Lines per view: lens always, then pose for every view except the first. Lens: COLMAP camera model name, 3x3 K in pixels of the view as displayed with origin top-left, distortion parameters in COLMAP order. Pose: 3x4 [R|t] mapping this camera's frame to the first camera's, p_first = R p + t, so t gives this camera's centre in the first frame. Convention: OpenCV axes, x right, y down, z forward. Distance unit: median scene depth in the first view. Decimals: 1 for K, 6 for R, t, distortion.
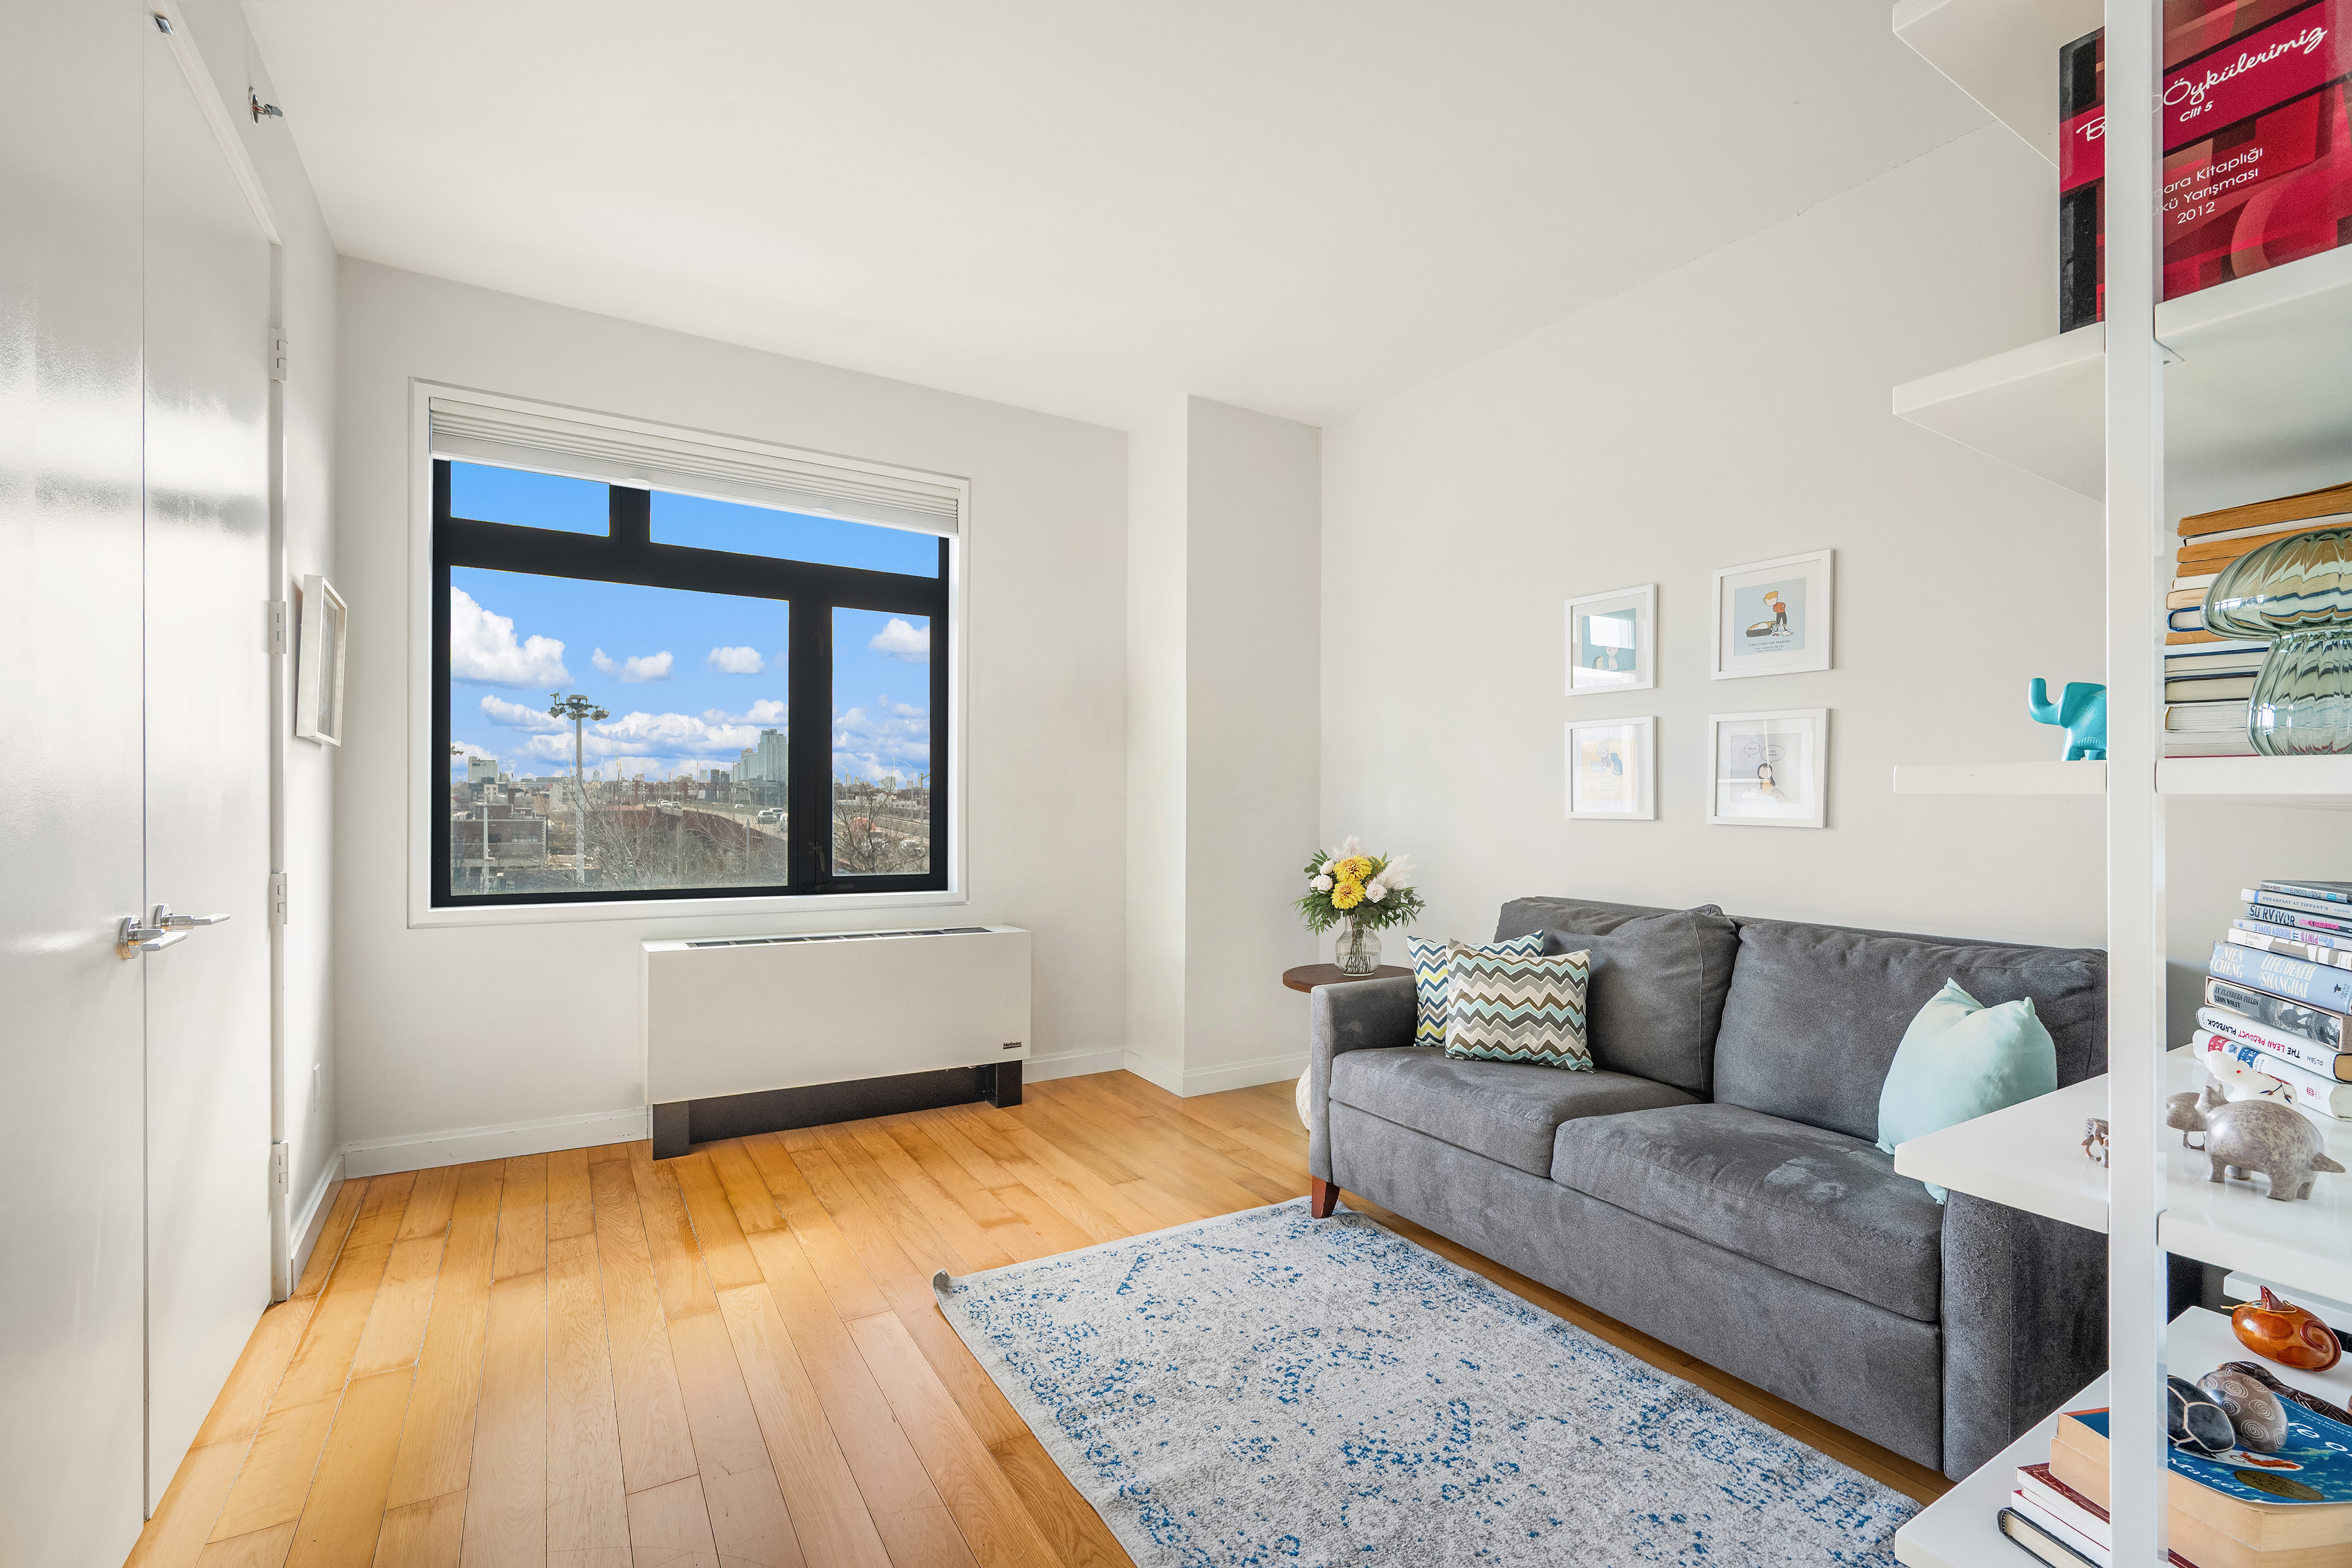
lens RADIAL K [[1031.0, 0, 1177.4], [0, 1031.0, 792.5], [0, 0, 1]] dist [-0.011207, -0.000105]
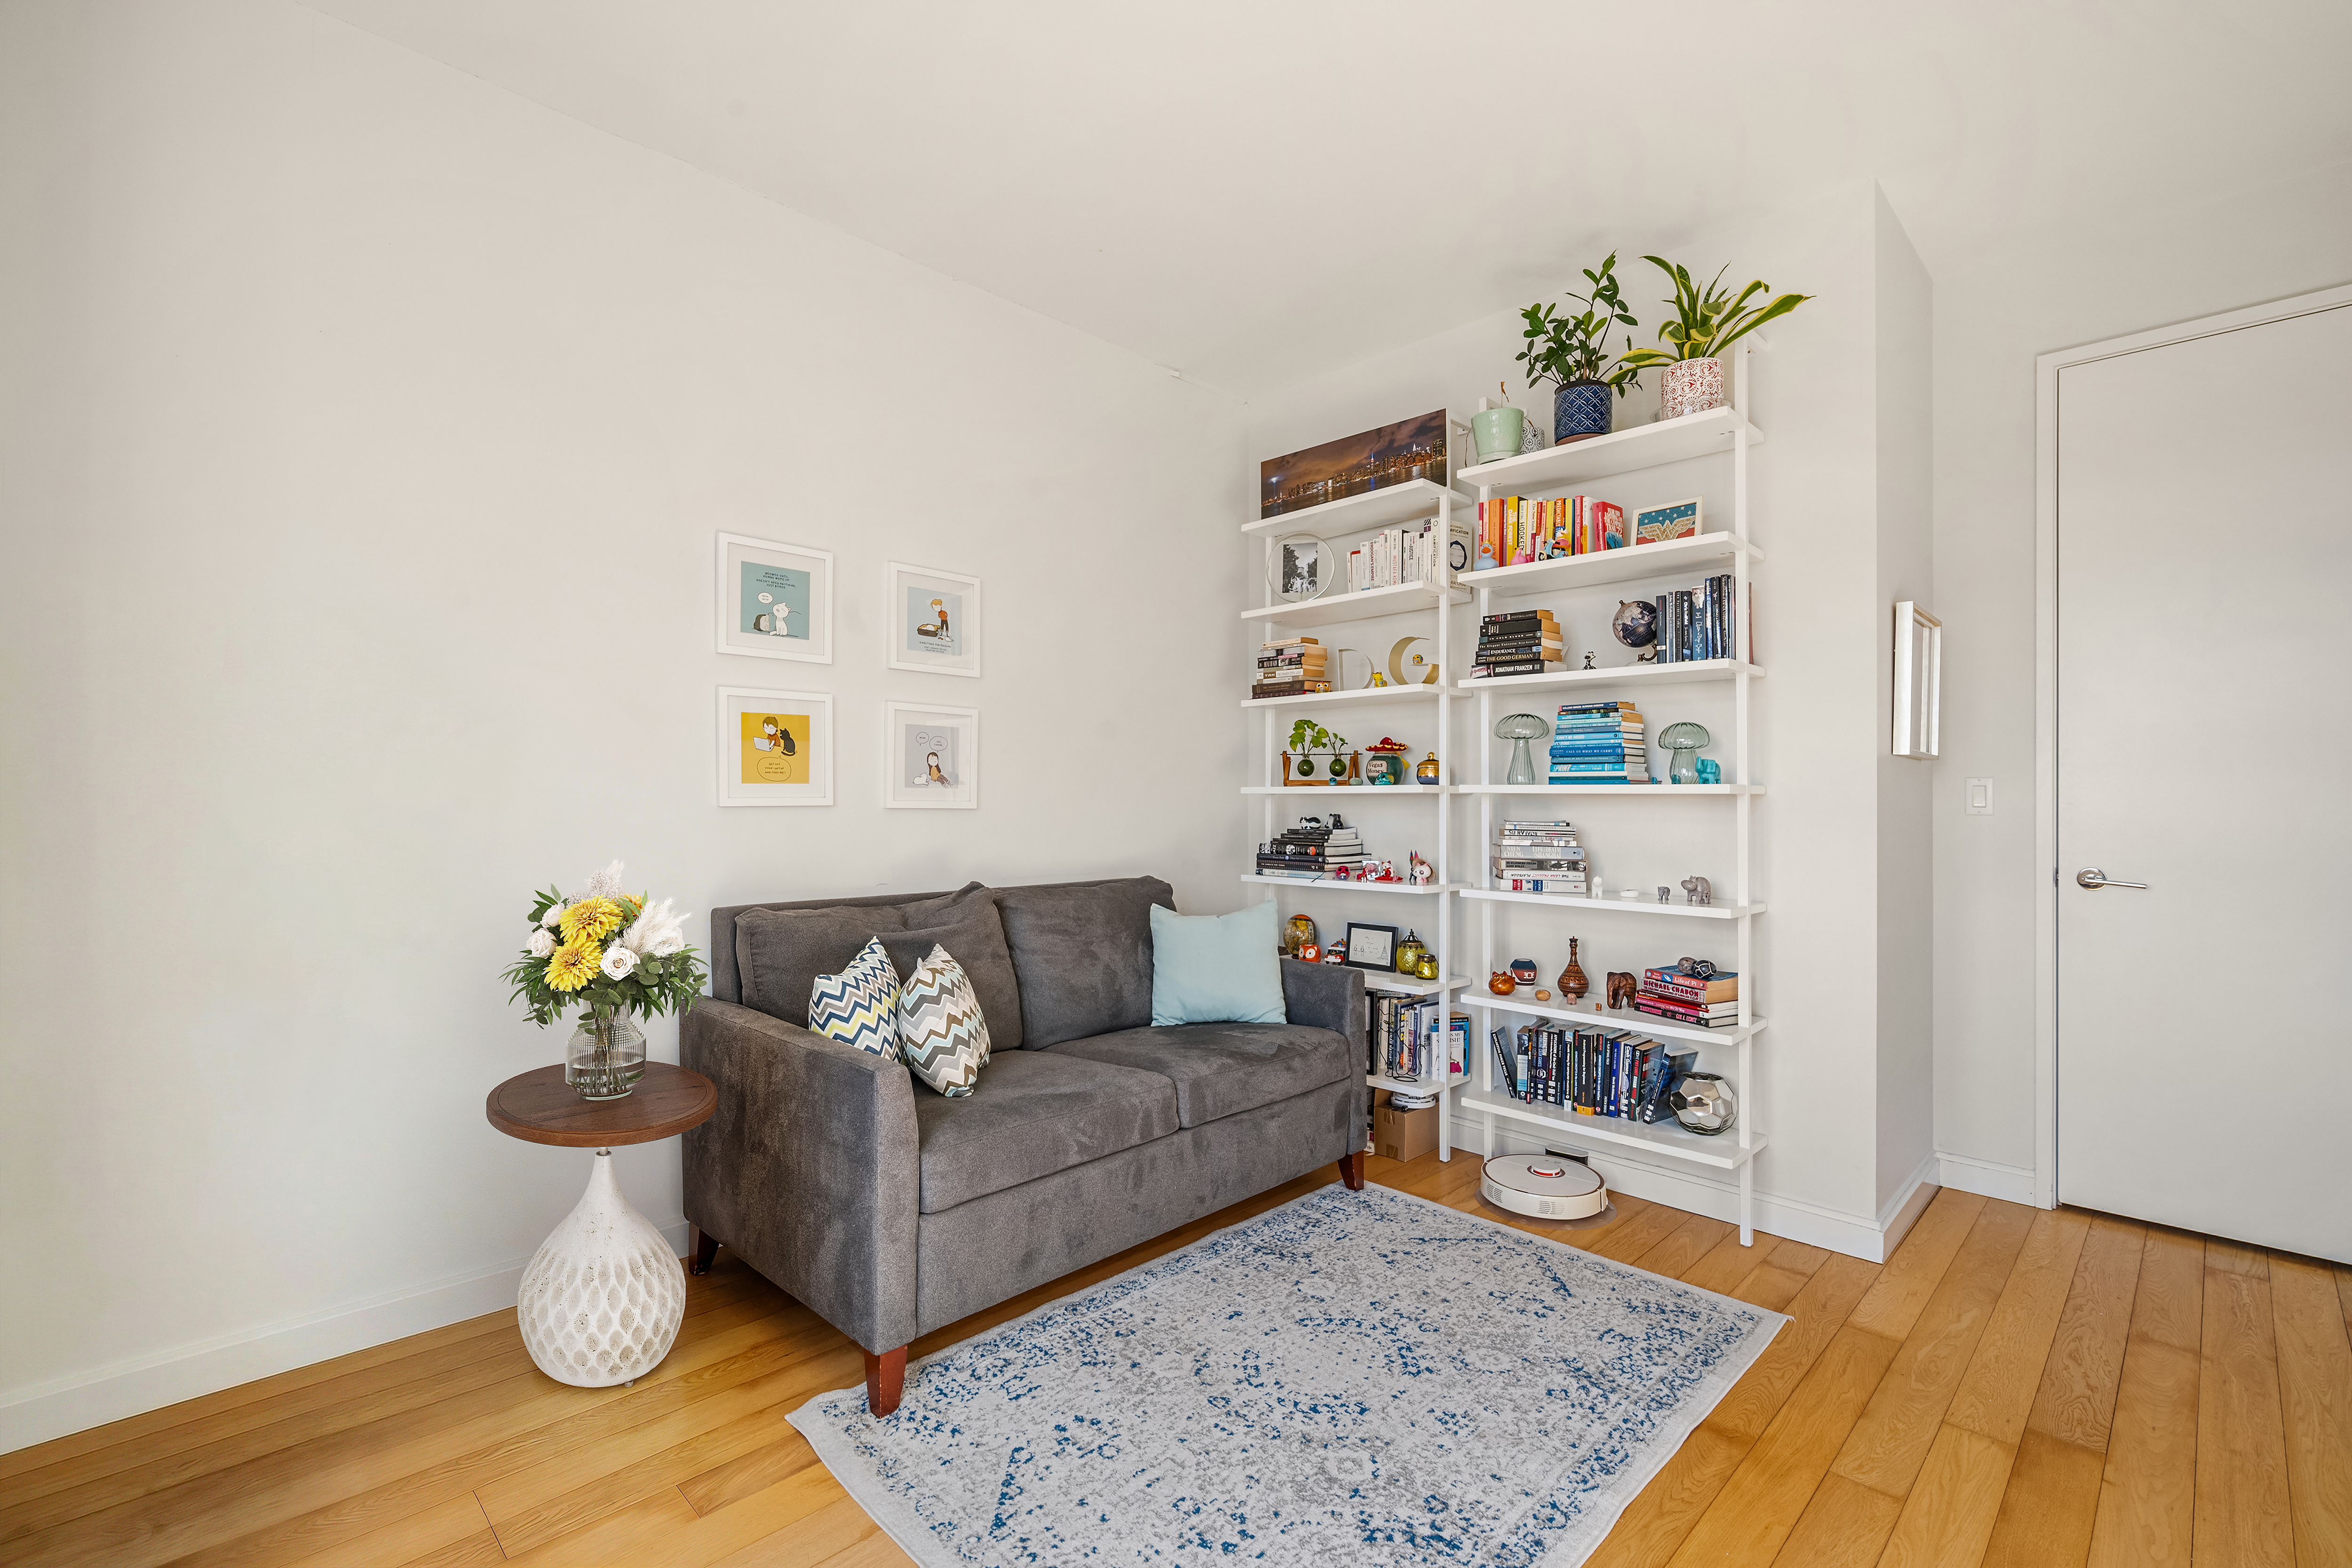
lens RADIAL K [[1031.0, 0, 1179.2], [0, 1031.0, 774.5], [0, 0, 1]] dist [-0.011207, -0.000105]
pose [[-0.201838, -0.002947, 0.979414, -0.643753], [-0.000886, 0.999996, 0.002826, -0.008992], [-0.979418, -0.000298, -0.201840, 1.088070]]
